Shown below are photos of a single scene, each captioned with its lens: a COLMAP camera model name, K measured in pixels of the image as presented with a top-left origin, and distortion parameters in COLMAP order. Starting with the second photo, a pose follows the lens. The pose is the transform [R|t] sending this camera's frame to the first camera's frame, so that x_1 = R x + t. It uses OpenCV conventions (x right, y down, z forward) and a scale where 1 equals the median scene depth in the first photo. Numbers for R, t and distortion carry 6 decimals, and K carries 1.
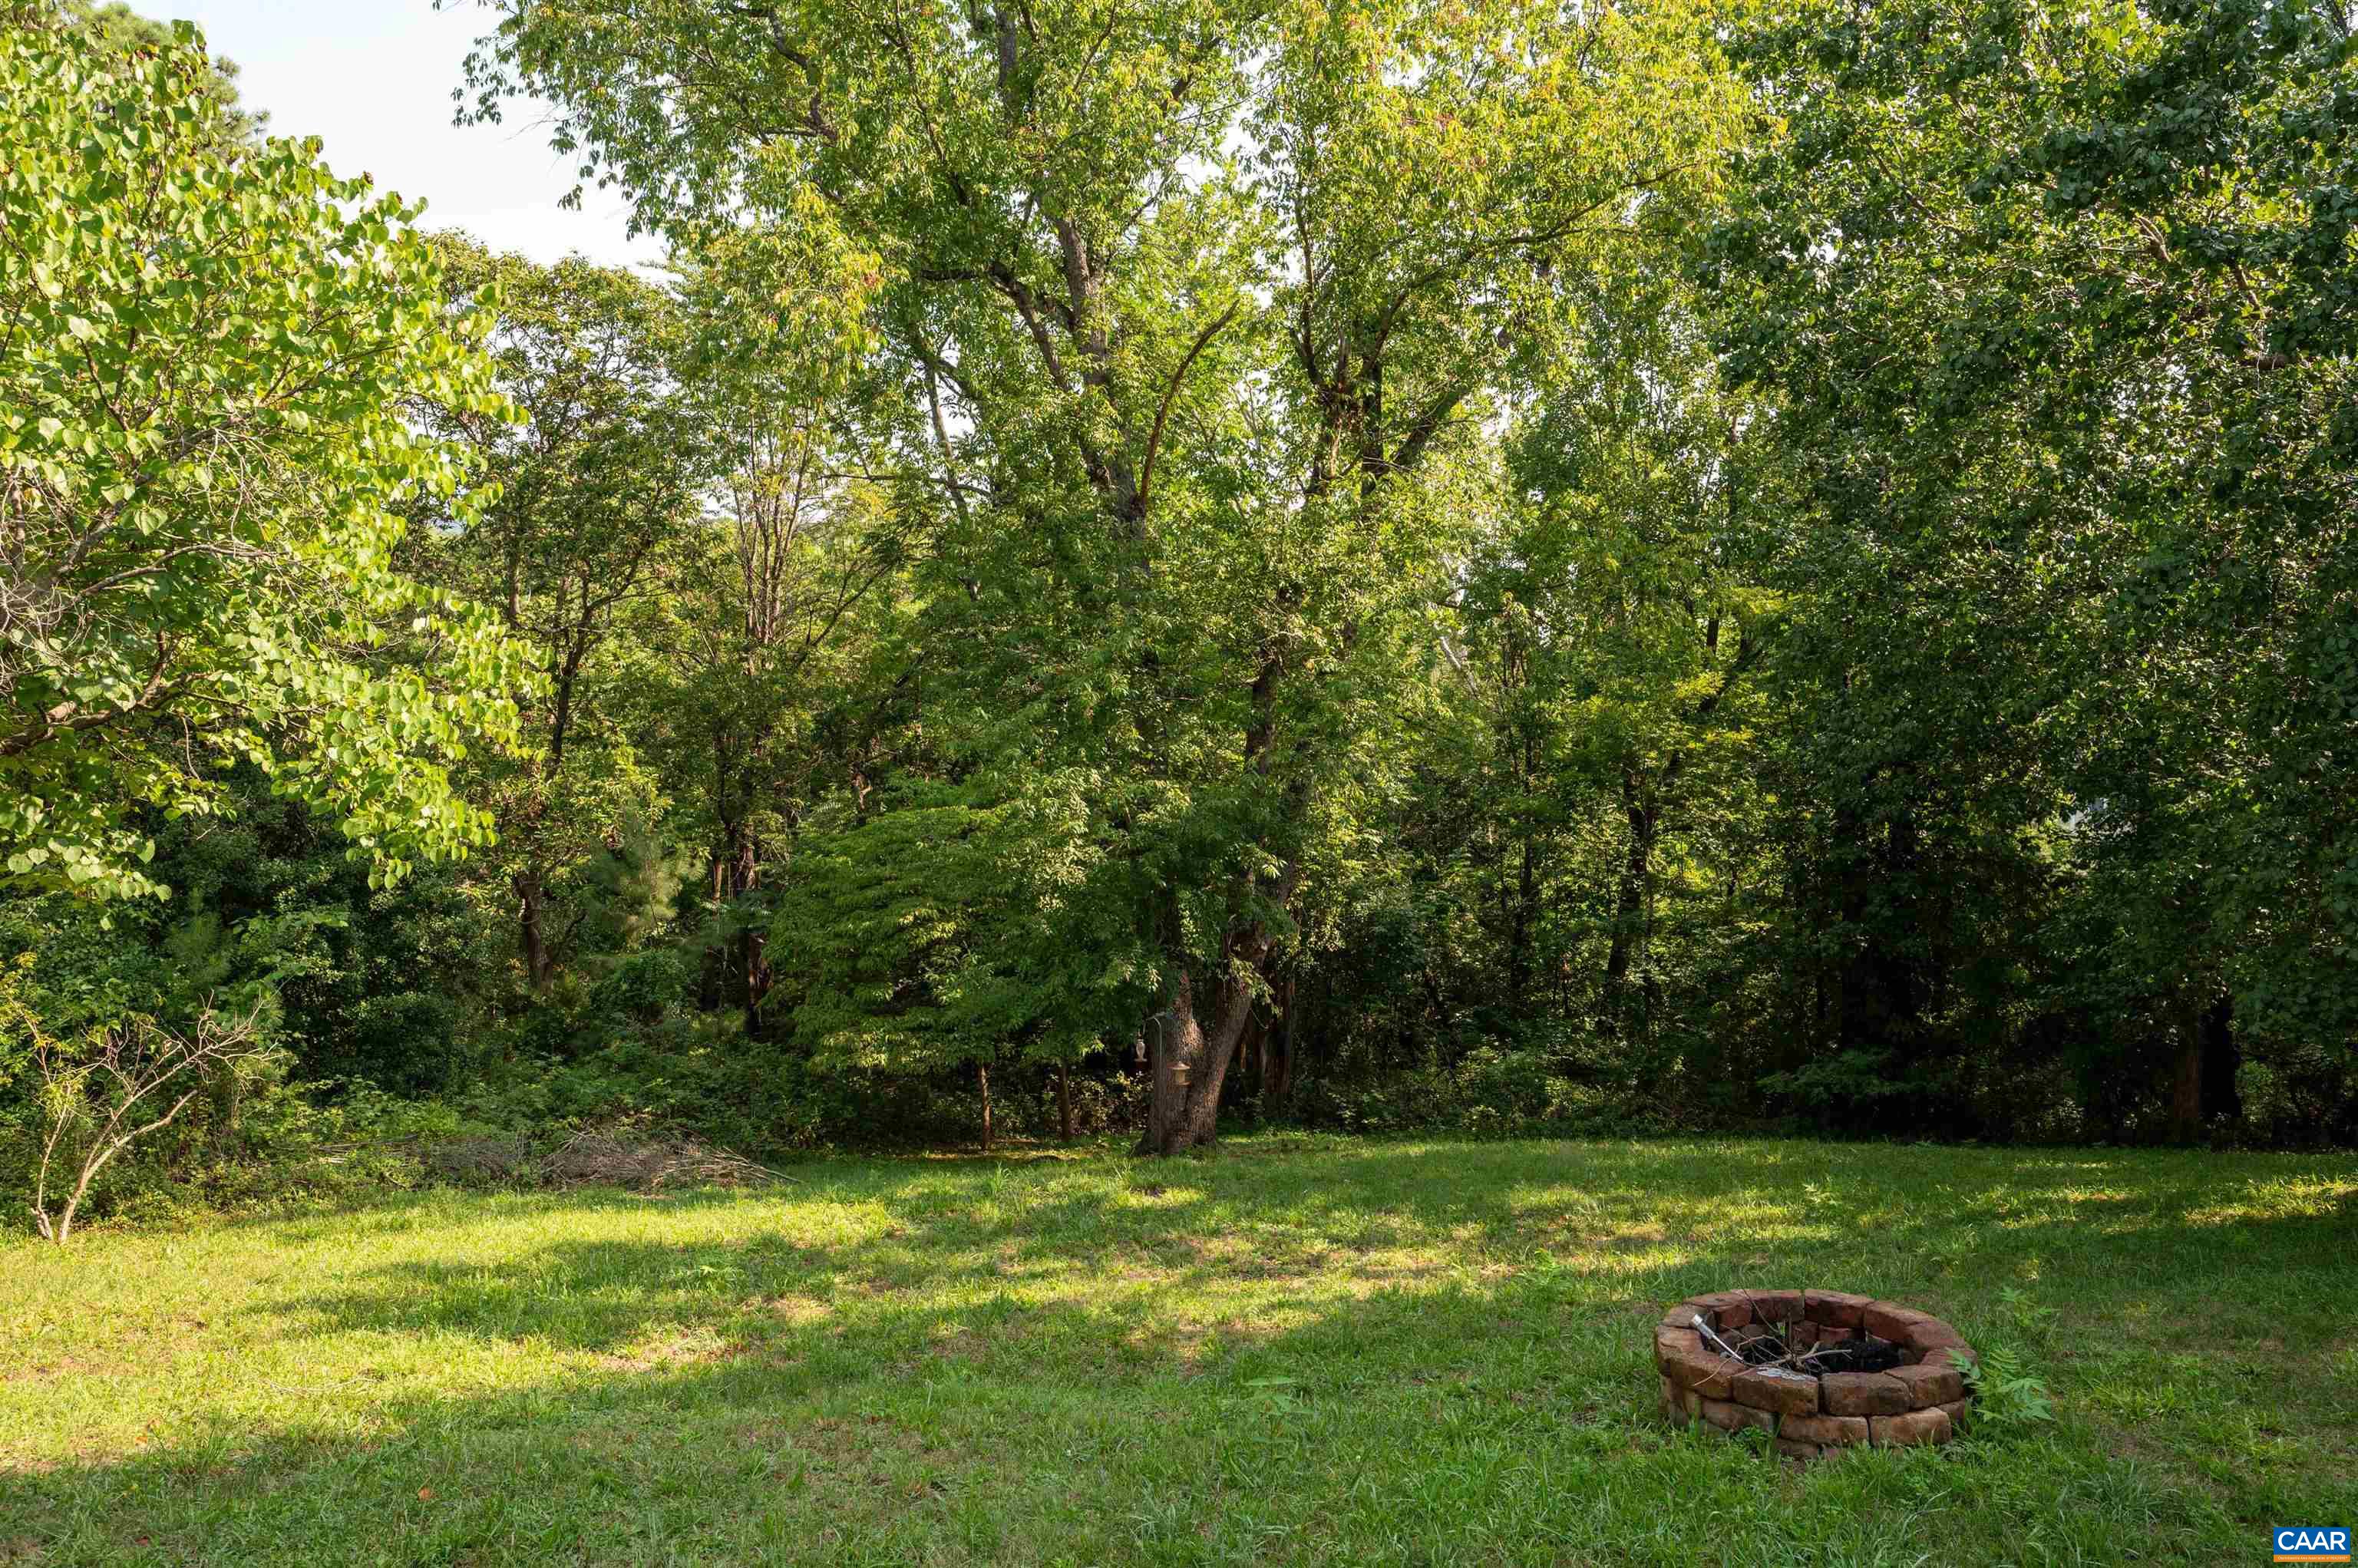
lens RADIAL K [[1695.0, 0, 1178.1], [0, 1695.0, 788.2], [0, 0, 1]] dist [0.001167, -0.000225]
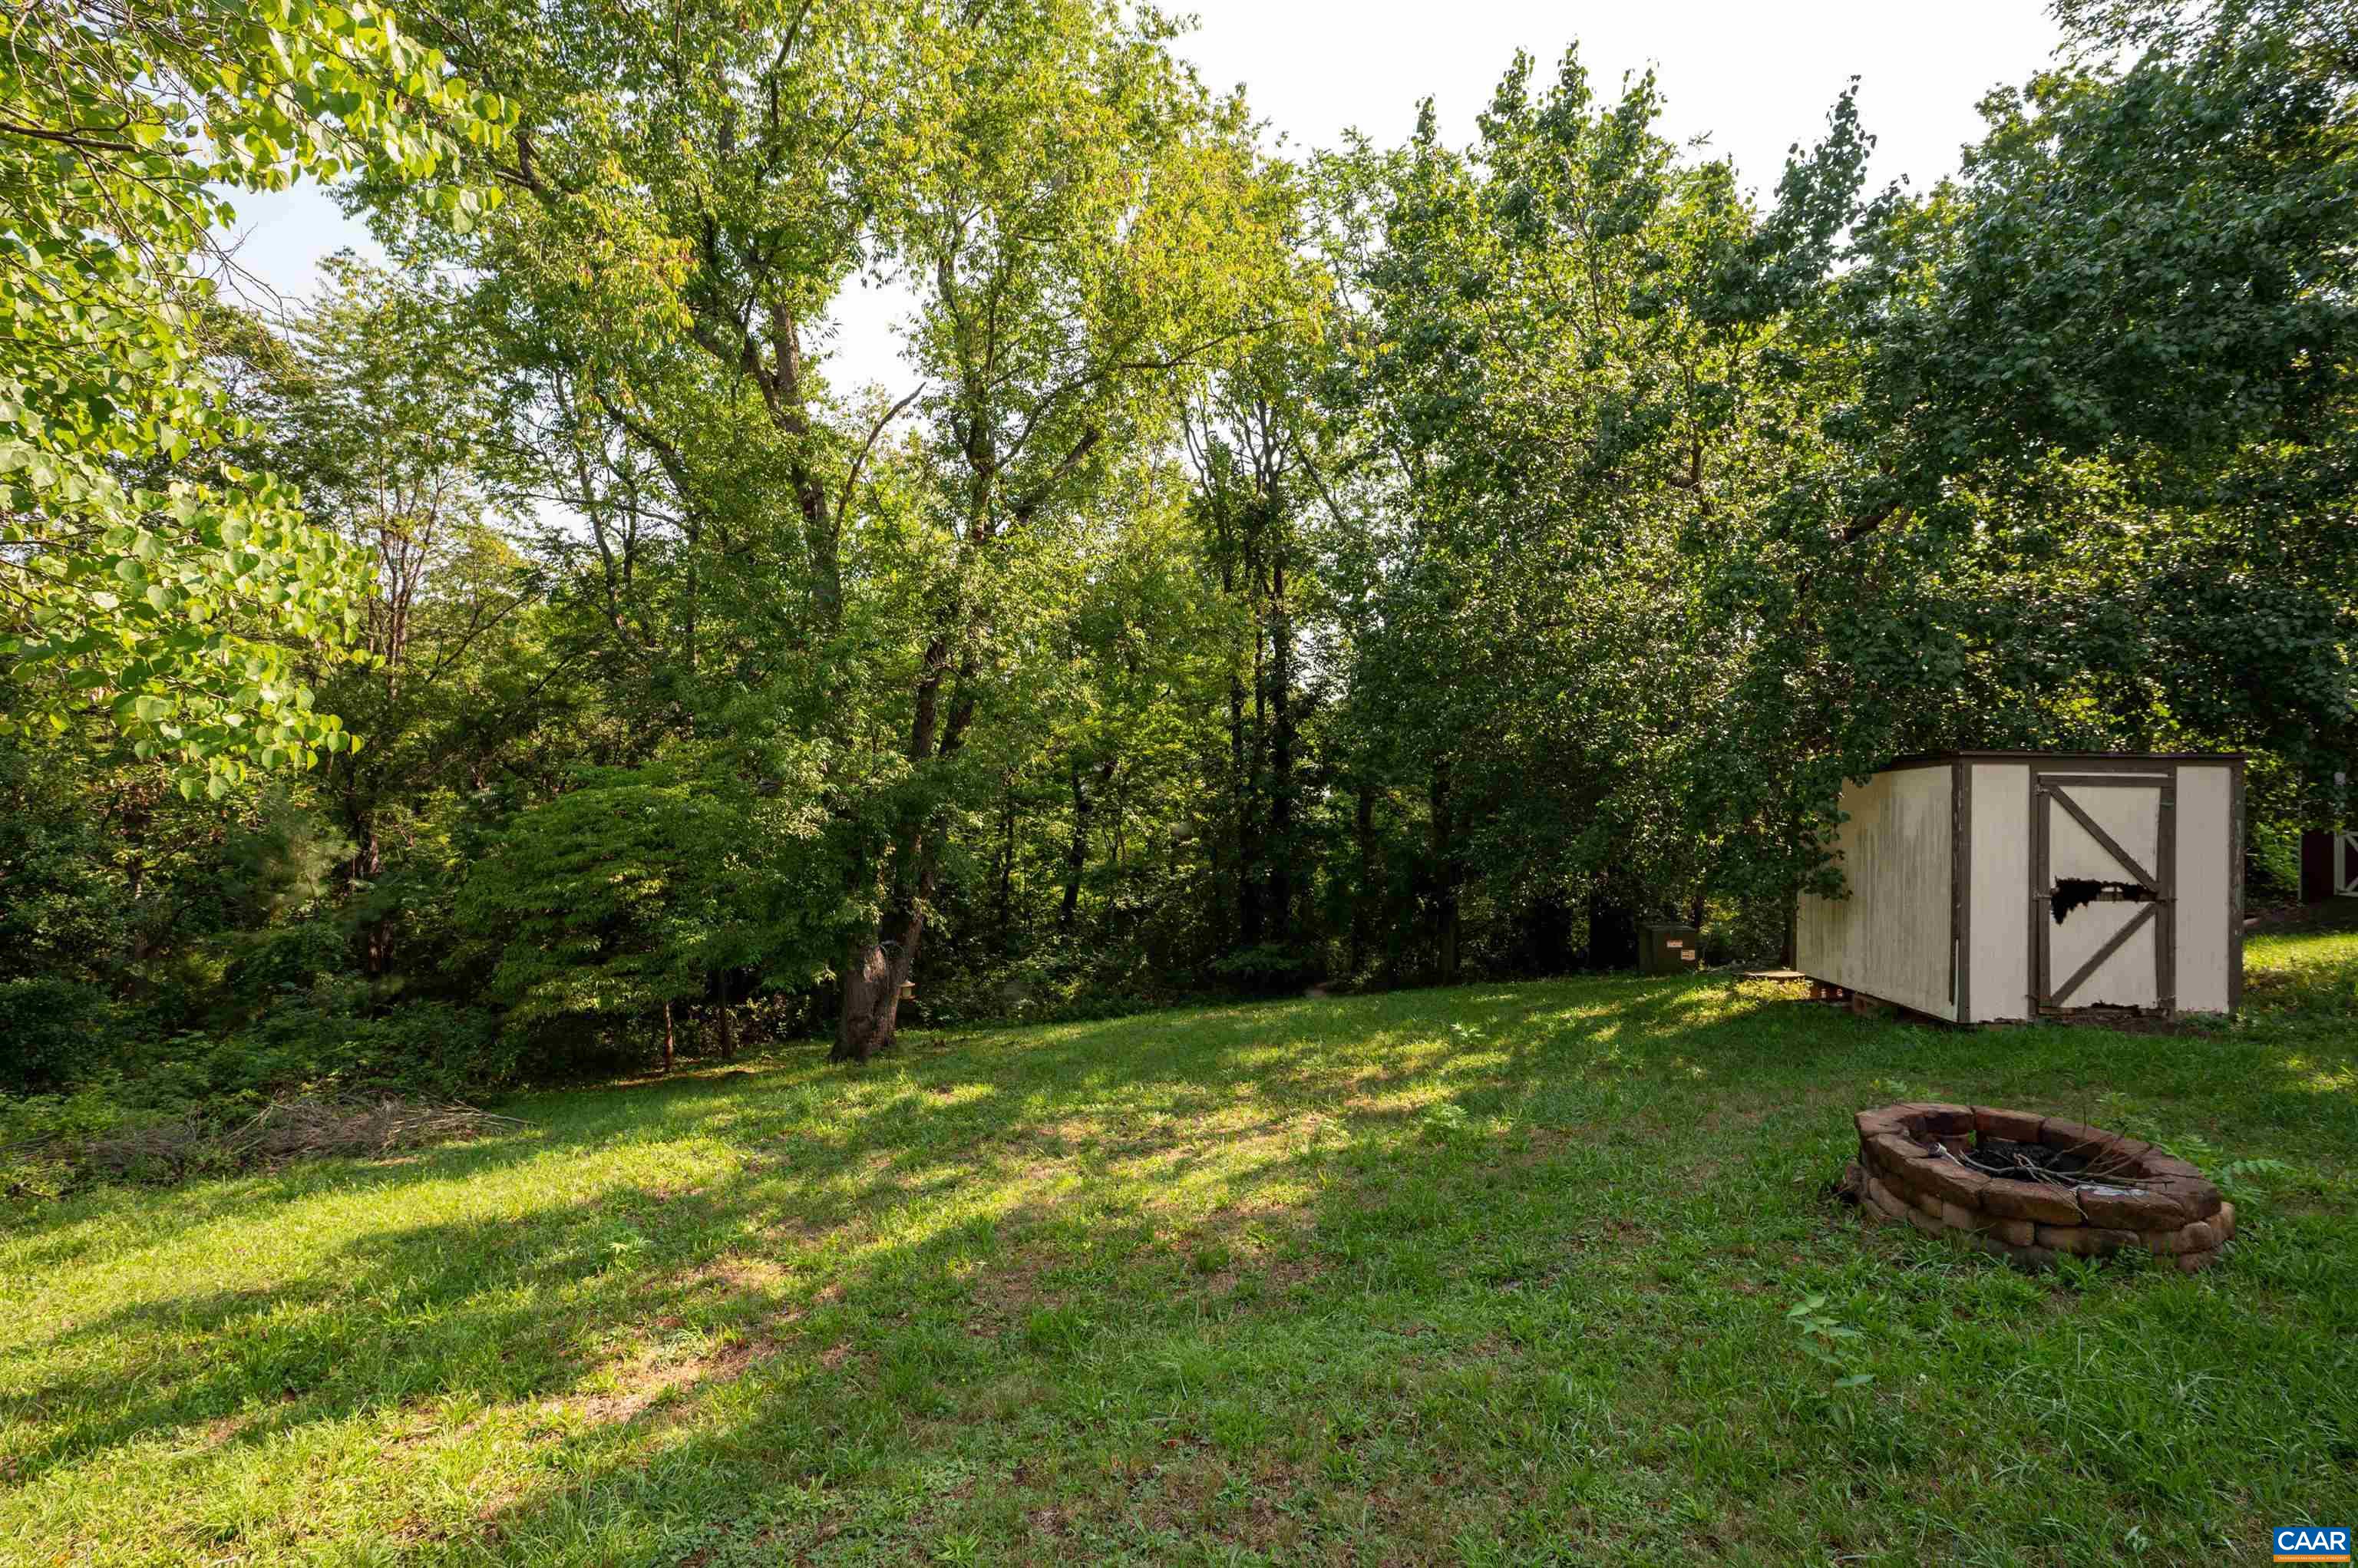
lens RADIAL K [[1050.3, 0, 1179.1], [0, 1050.3, 774.2], [0, 0, 1]] dist [0.000330, 0.000455]
pose [[0.898621, 0.001617, 0.438722, -0.139184], [0.010347, 0.999637, -0.024877, 0.030056], [-0.438603, 0.026895, 0.898278, 0.204323]]
